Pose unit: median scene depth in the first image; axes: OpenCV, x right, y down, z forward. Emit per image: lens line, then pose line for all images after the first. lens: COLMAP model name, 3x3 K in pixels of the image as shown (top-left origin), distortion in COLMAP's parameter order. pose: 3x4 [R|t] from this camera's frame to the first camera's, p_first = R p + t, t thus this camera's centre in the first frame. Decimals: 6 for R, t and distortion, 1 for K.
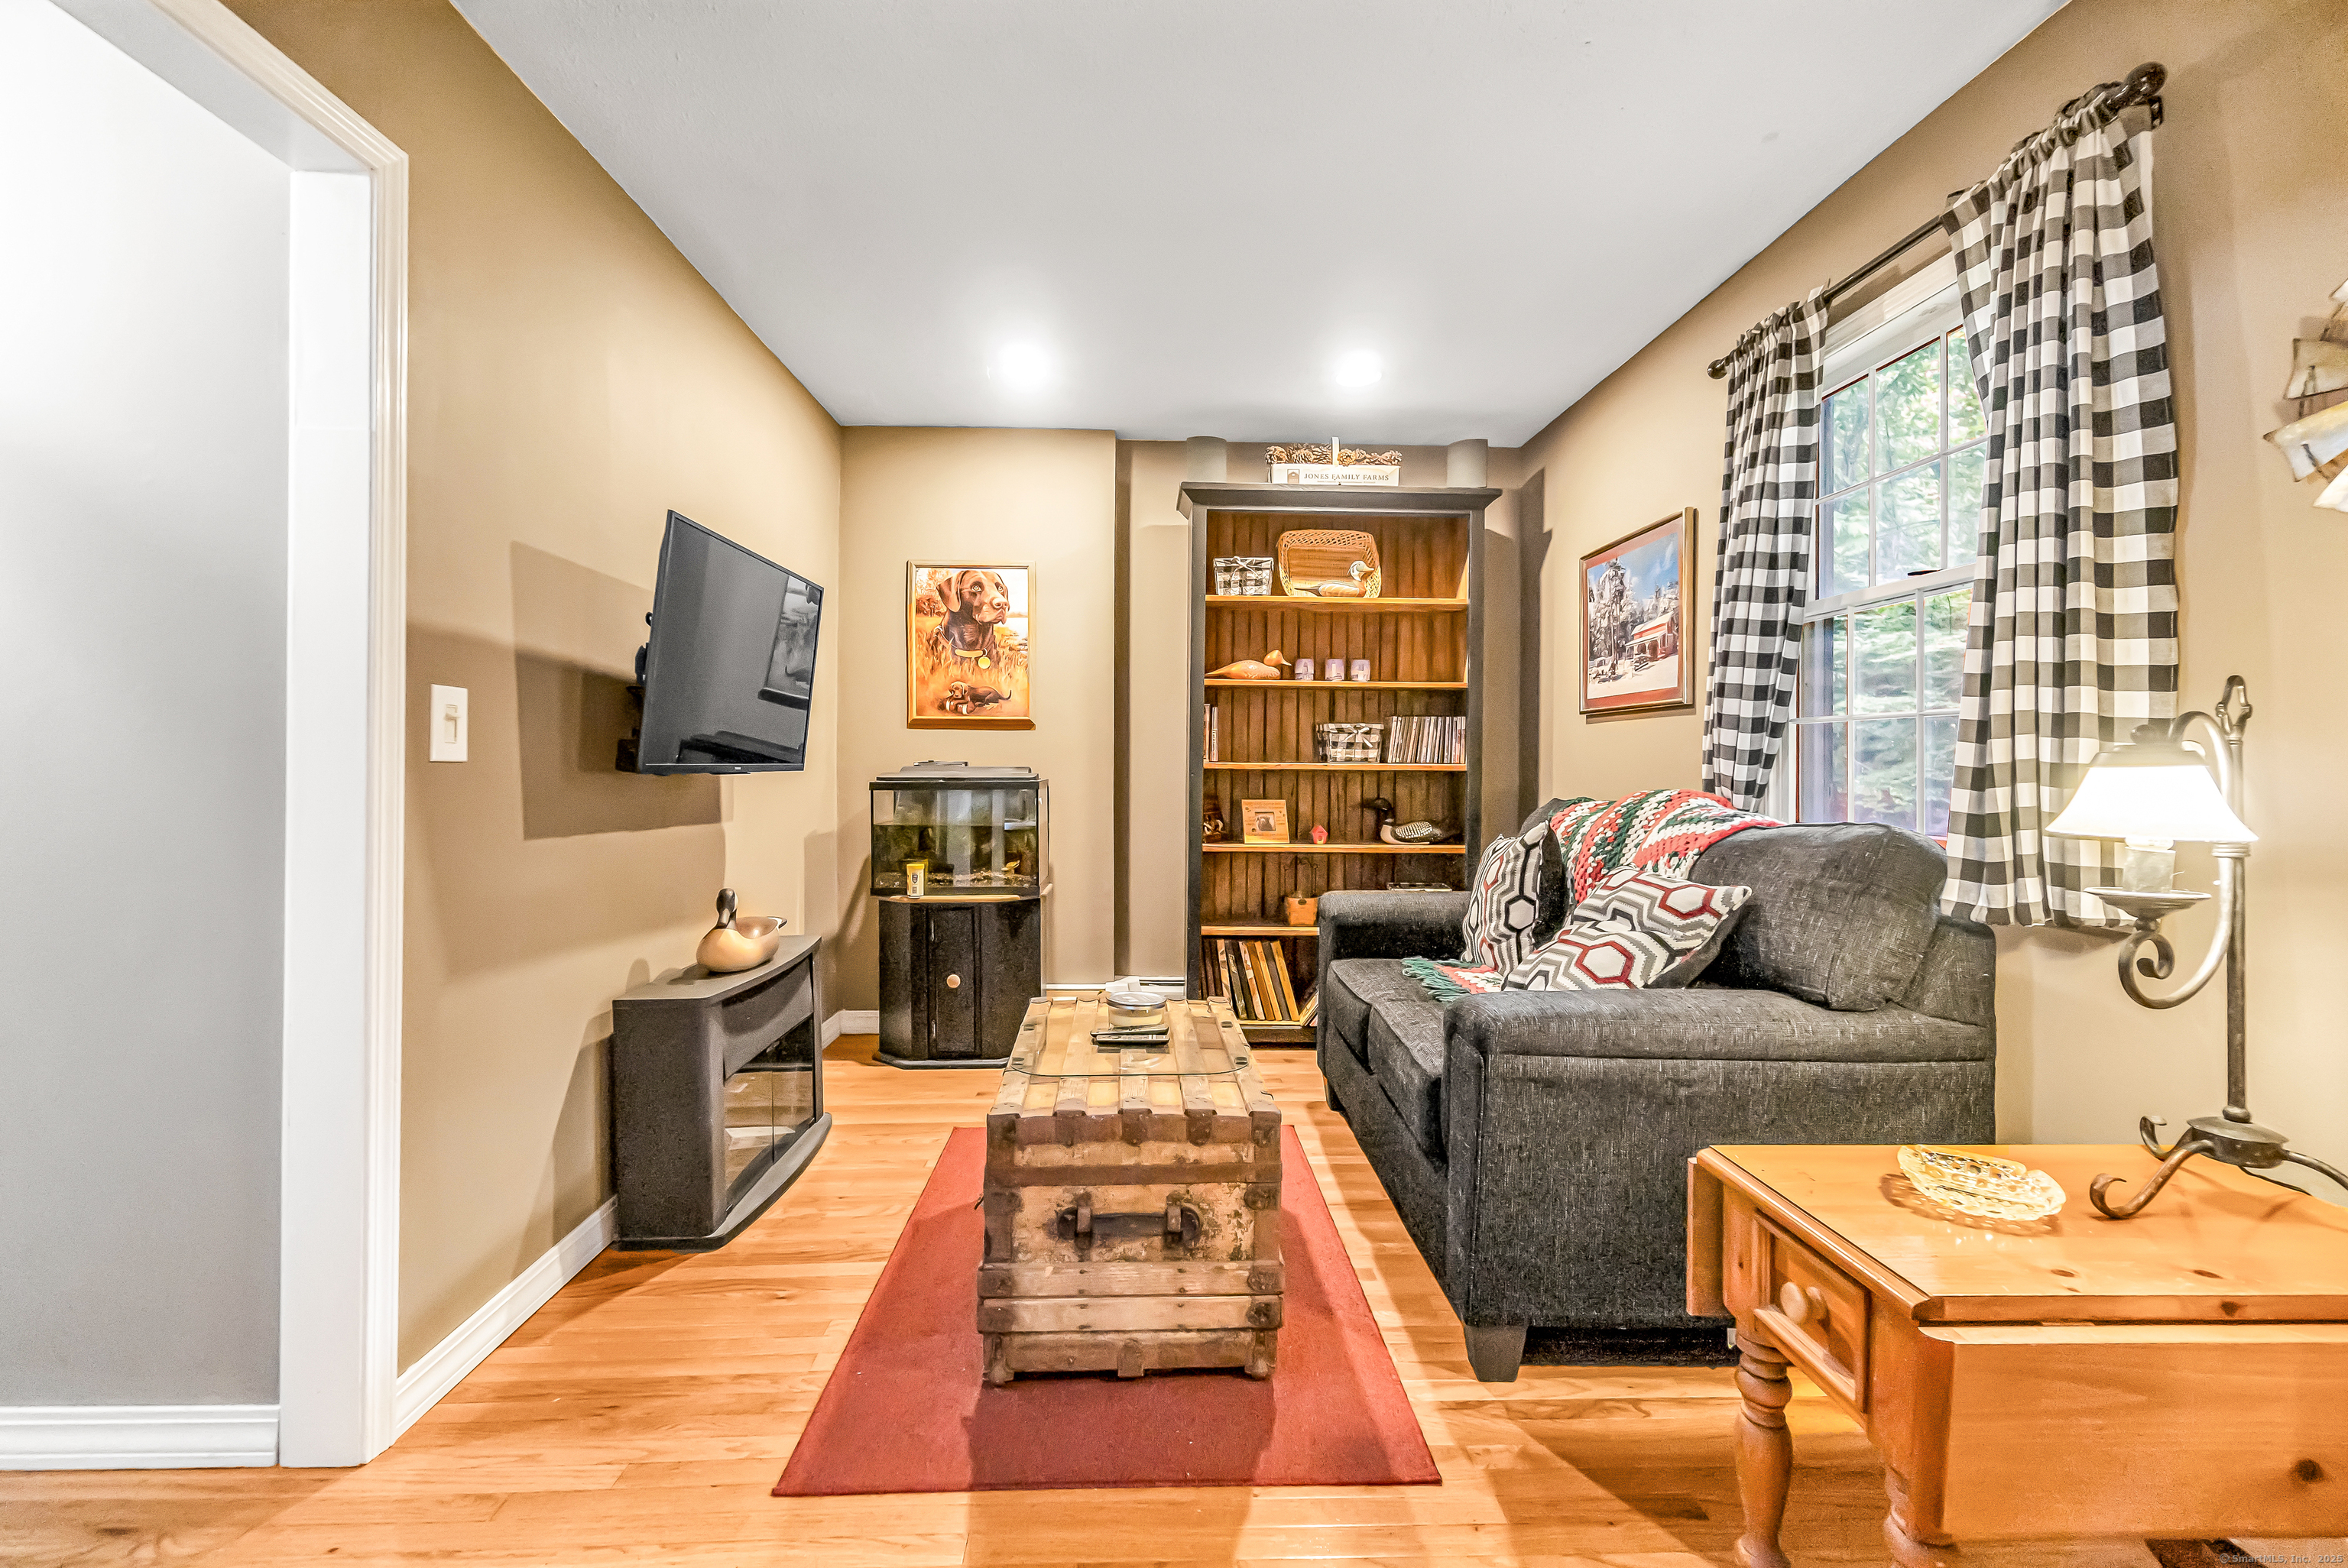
lens RADIAL K [[1020.6, 0, 1173.6], [0, 1020.6, 760.1], [0, 0, 1]] dist [-0.004326, 0.001213]
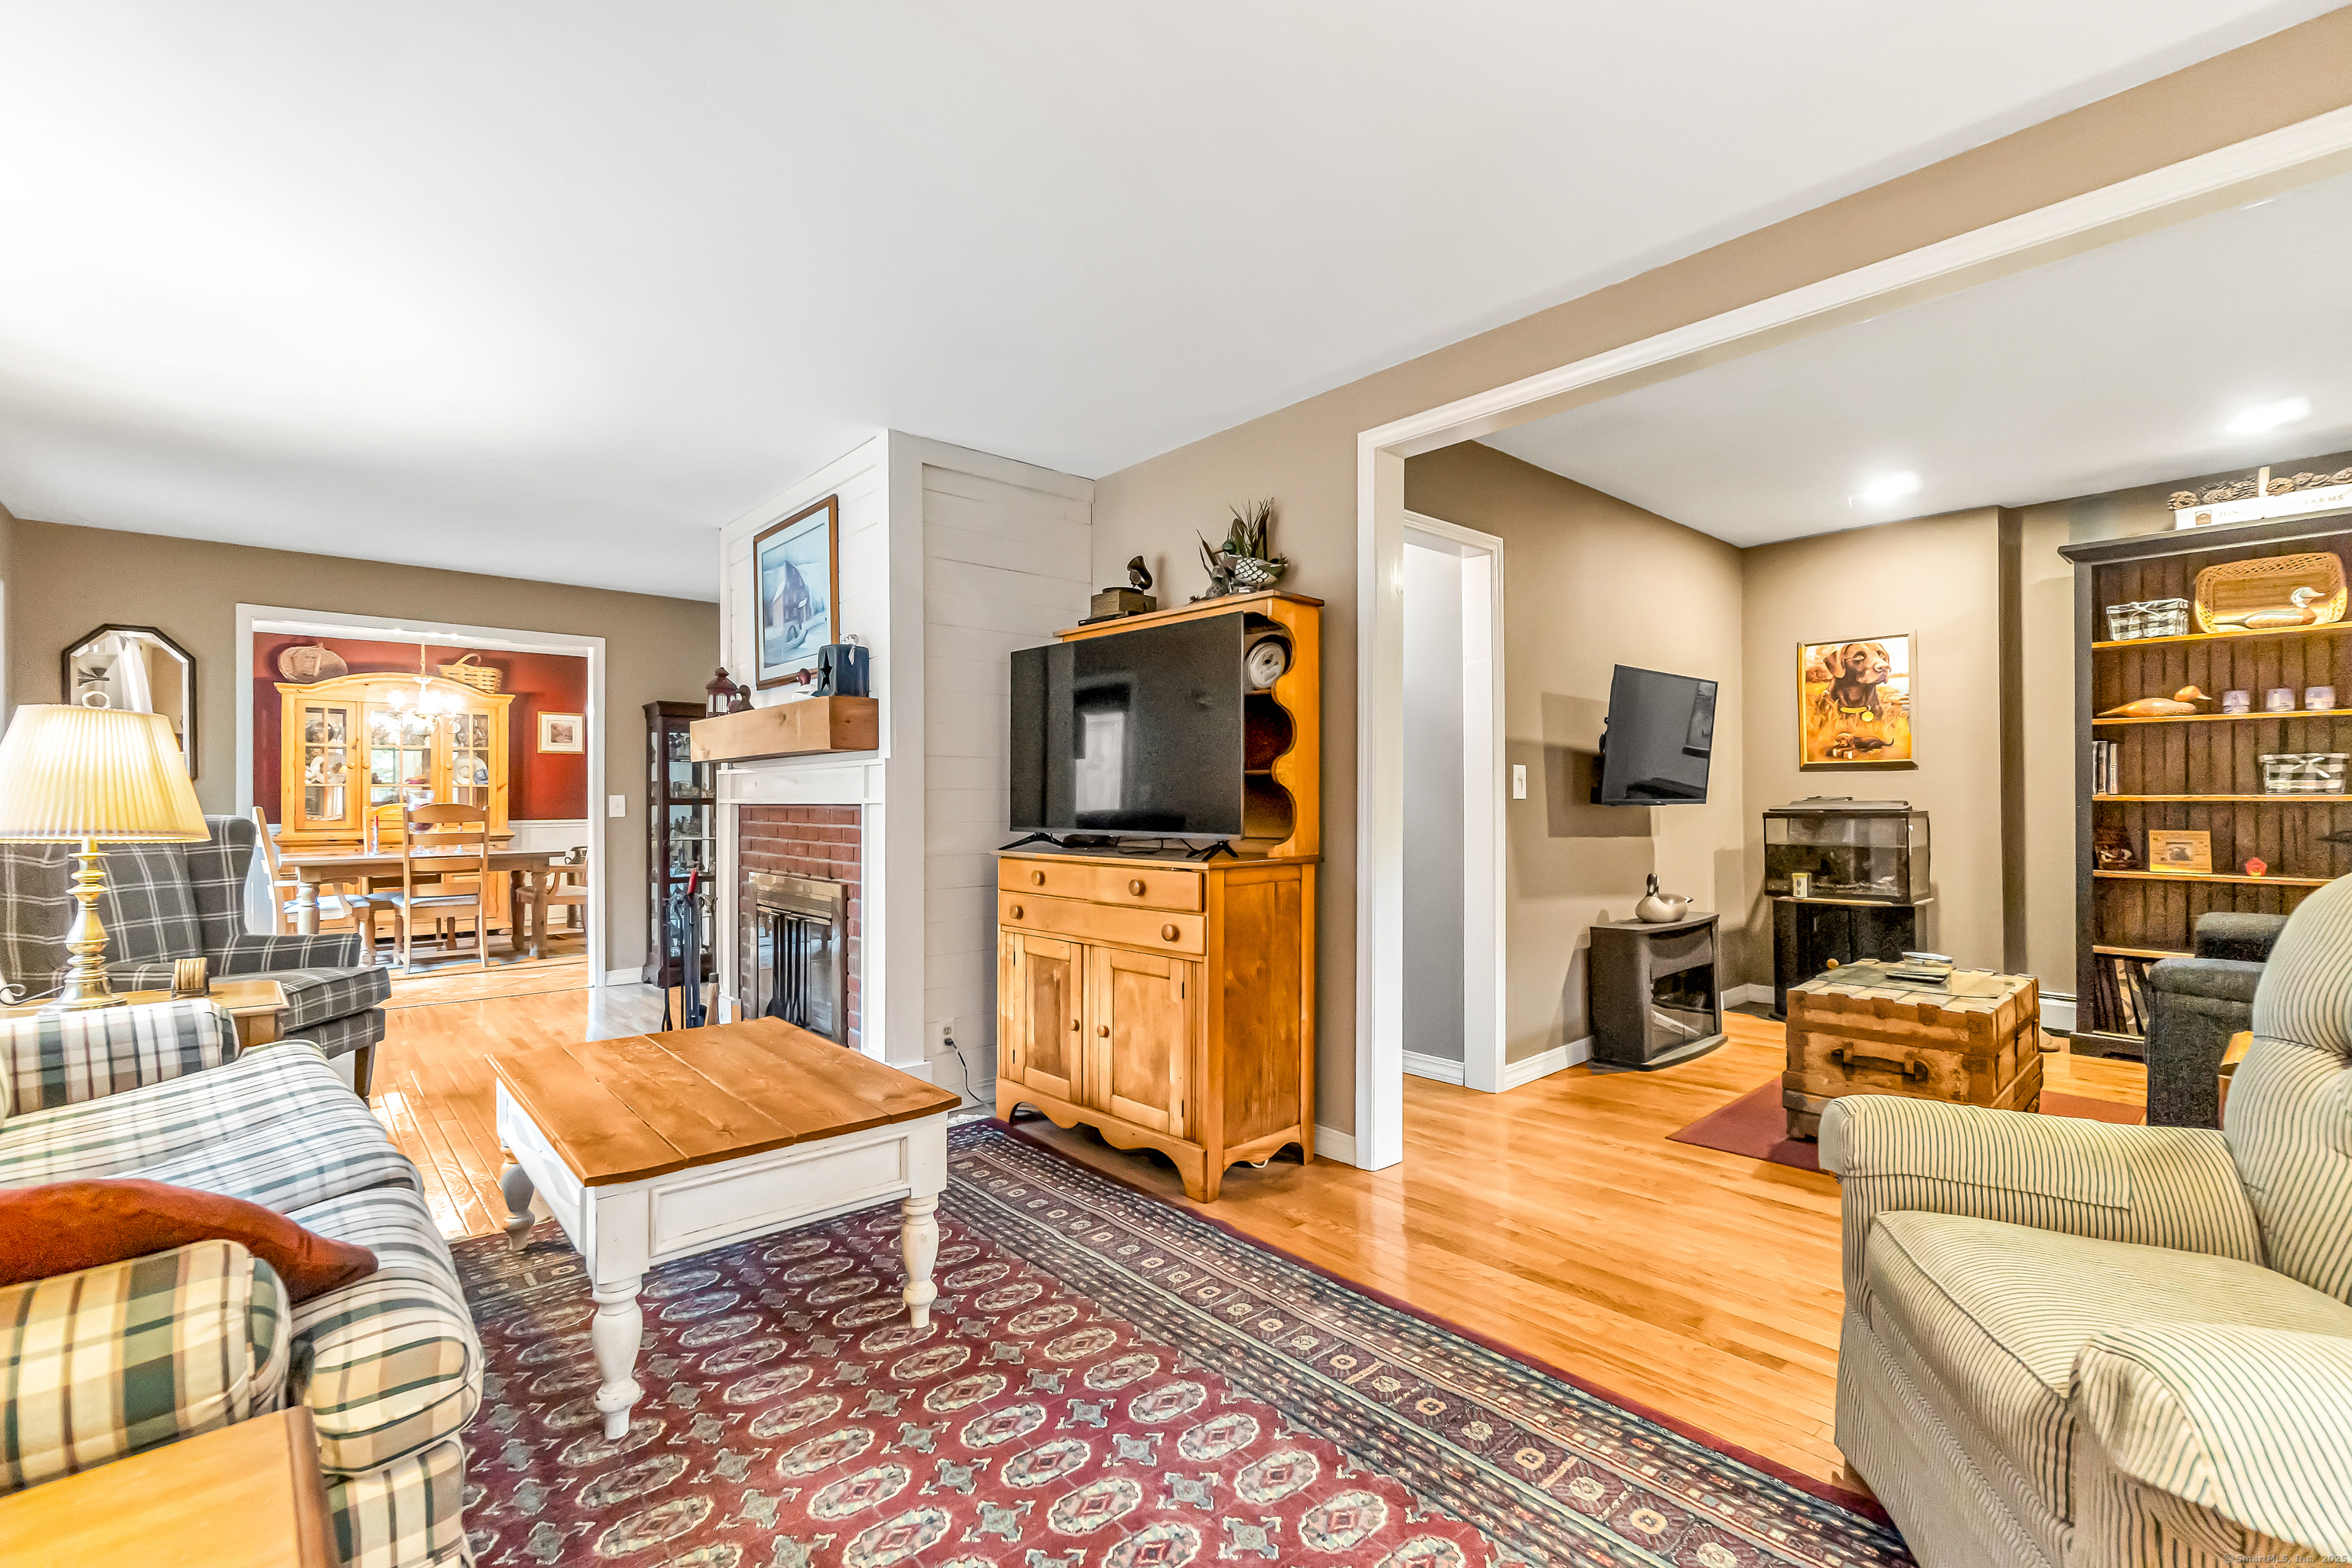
lens RADIAL K [[1022.4, 0, 1176.7], [0, 1022.4, 790.8], [0, 0, 1]] dist [-0.006584, 0.001031]
pose [[0.641096, -0.013752, -0.767337, 0.234440], [0.008942, 0.999905, -0.010449, -0.000012], [0.767409, -0.000162, 0.641158, -0.454442]]
